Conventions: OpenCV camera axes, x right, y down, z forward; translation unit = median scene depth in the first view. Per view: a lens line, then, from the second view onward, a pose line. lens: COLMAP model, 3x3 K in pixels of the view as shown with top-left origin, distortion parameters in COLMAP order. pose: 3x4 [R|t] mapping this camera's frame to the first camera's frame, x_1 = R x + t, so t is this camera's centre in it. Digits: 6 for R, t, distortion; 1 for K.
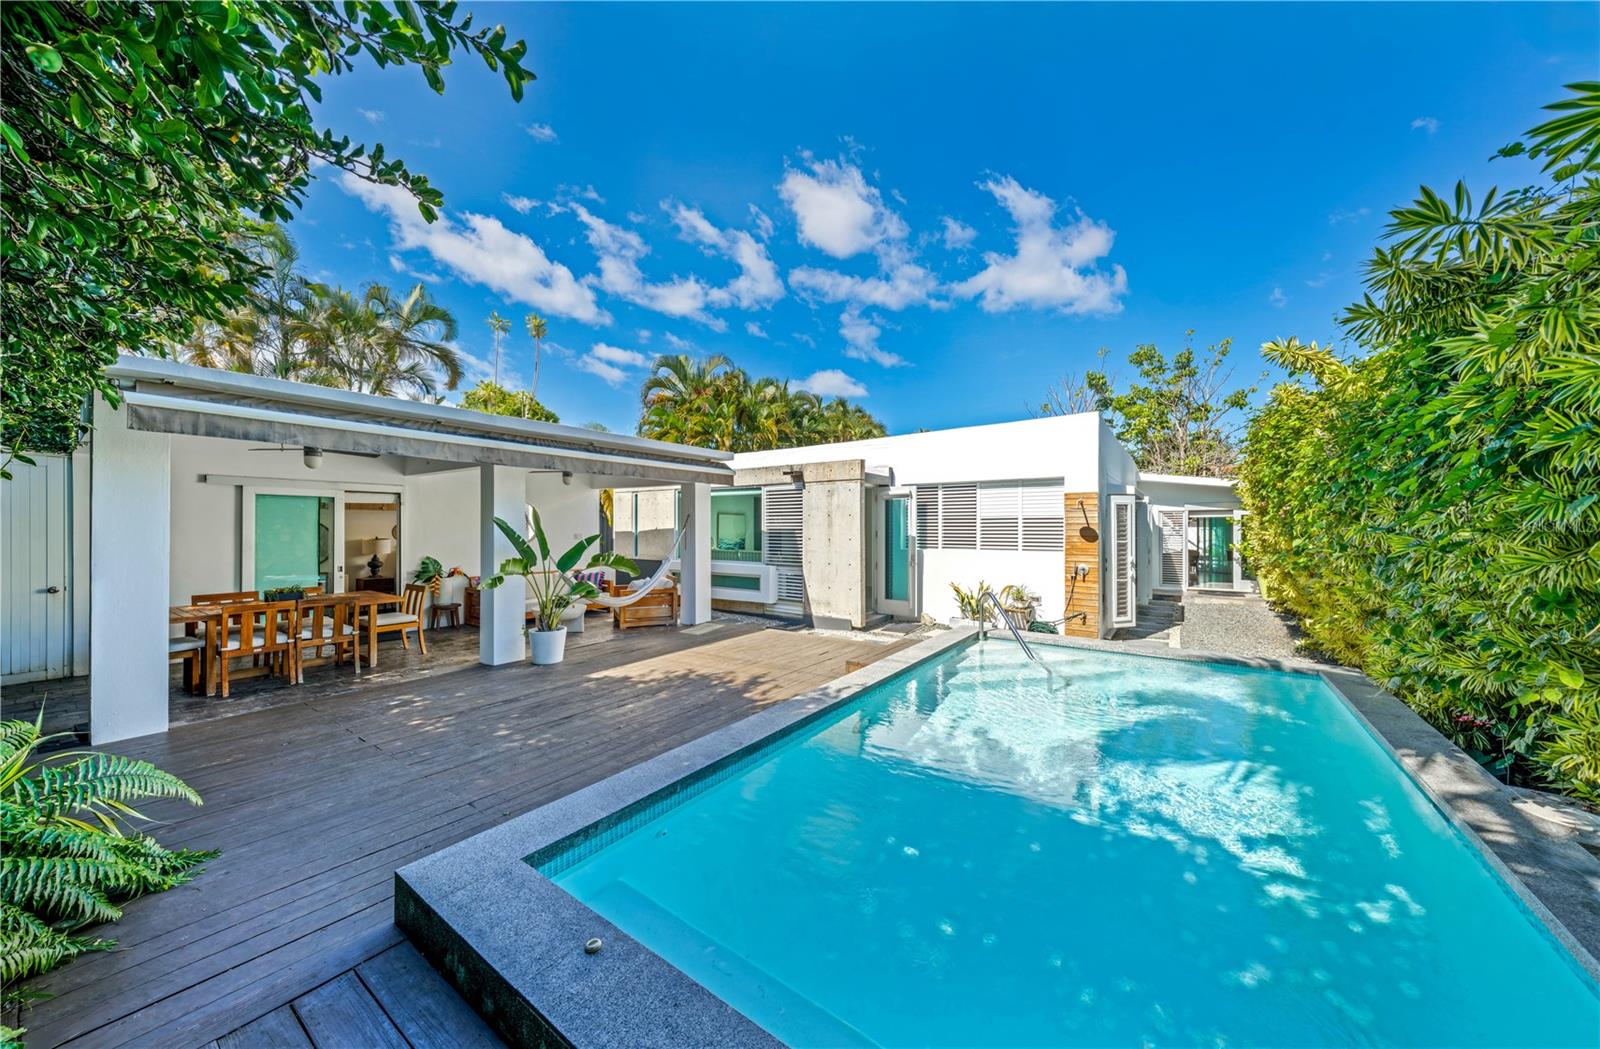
lens RADIAL K [[532.1, 0, 792.3], [0, 532.1, 526.8], [0, 0, 1]] dist [0.005639, -0.000099]
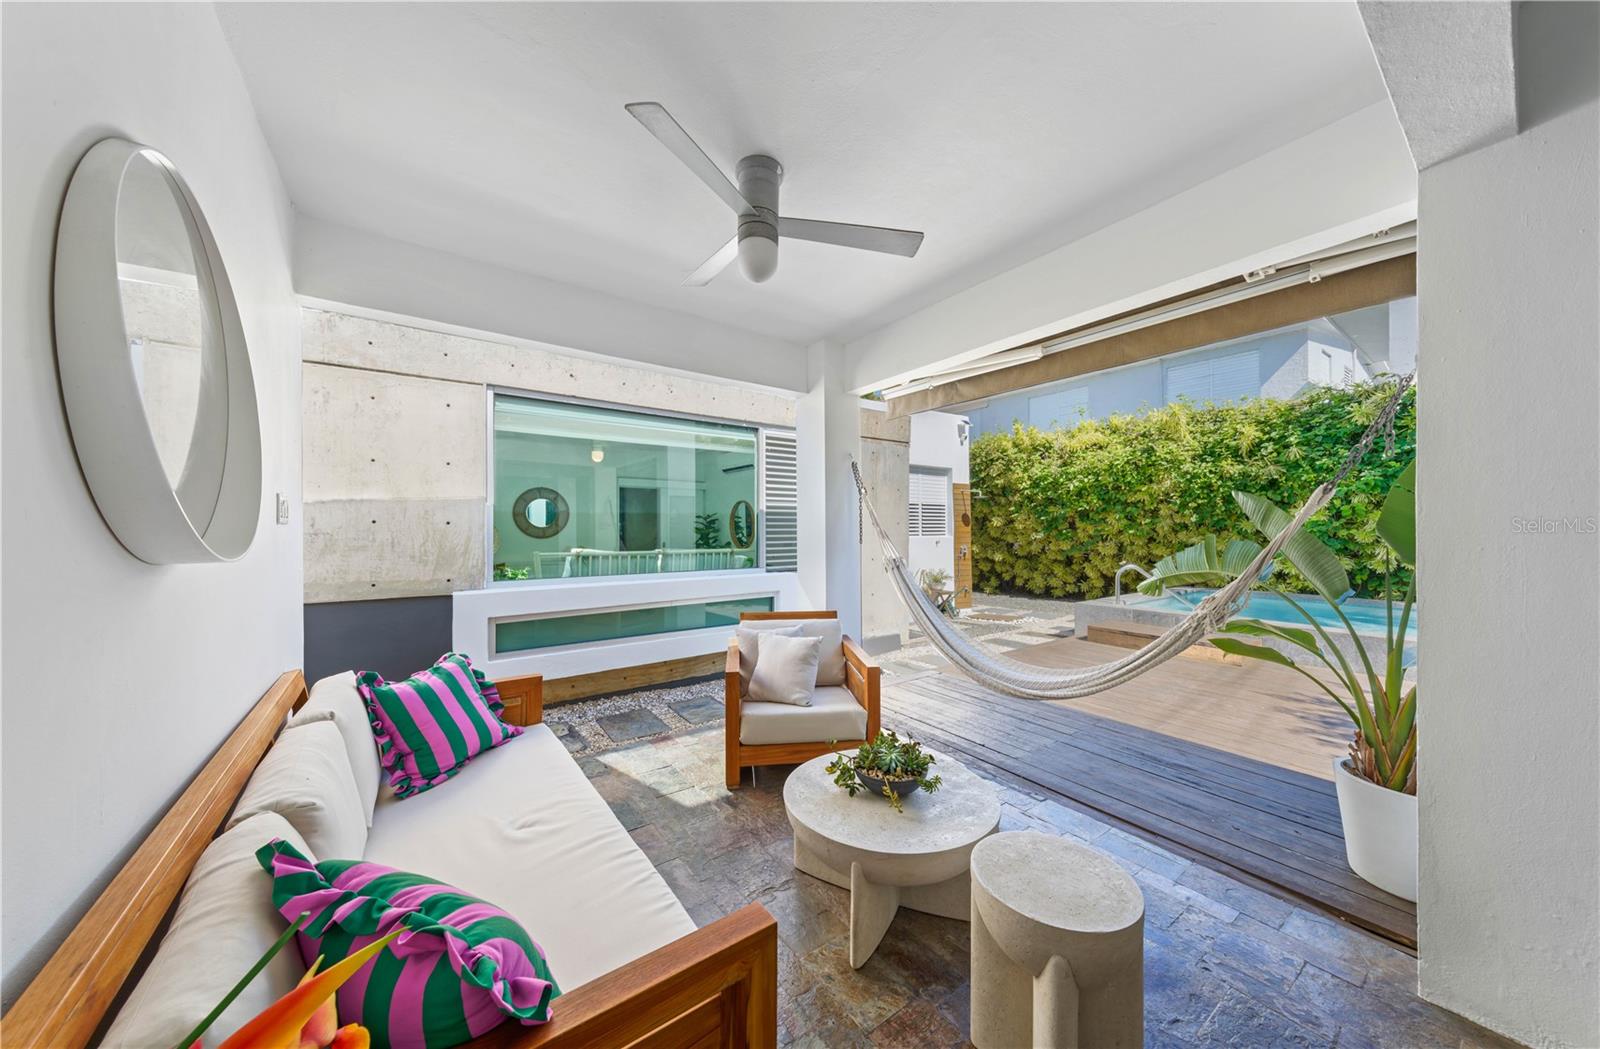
lens RADIAL K [[532.1, 0, 805.0], [0, 532.1, 526.1], [0, 0, 1]] dist [0.005639, -0.000099]
pose [[0.318157, 0.003435, 0.948032, -0.672283], [0.002778, 0.999986, -0.004556, 0.032525], [-0.948034, 0.004084, 0.318143, 0.961340]]
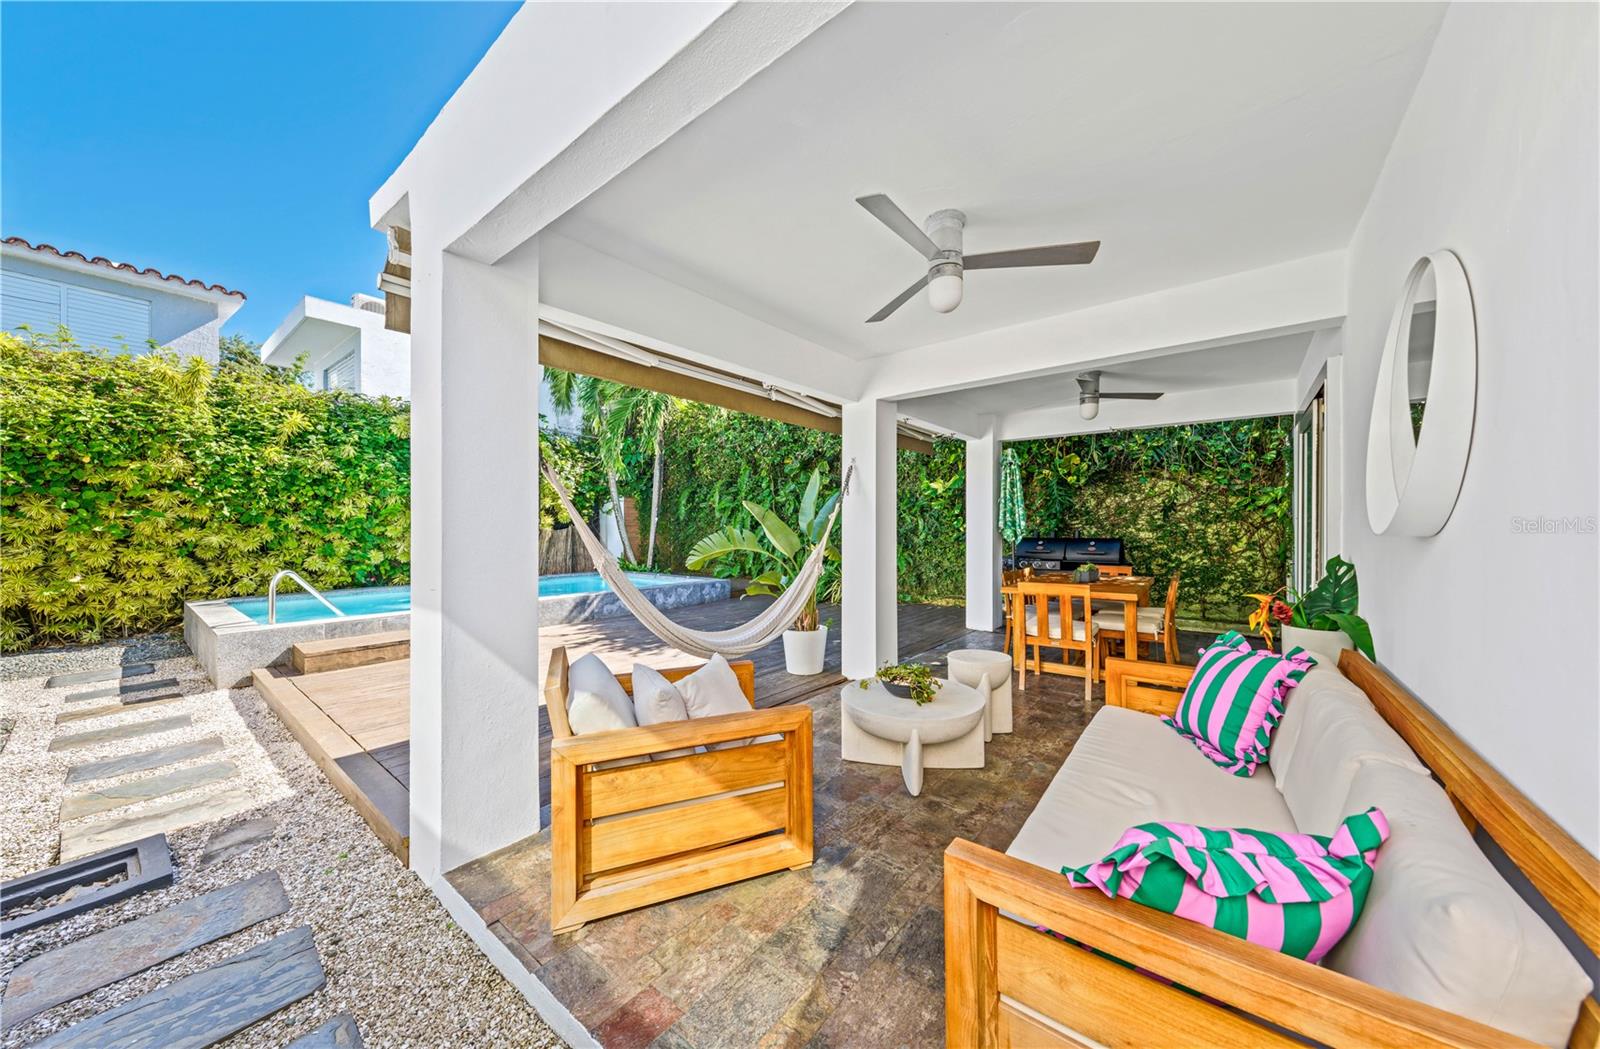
lens RADIAL K [[532.1, 0, 800.0], [0, 532.1, 524.1], [0, 0, 1]] dist [0.005639, -0.000099]
pose [[-0.998651, -0.000375, 0.051923, -0.376886], [-0.000650, 0.999986, -0.005285, 0.037594], [-0.051920, -0.005312, -0.998637, 1.359295]]
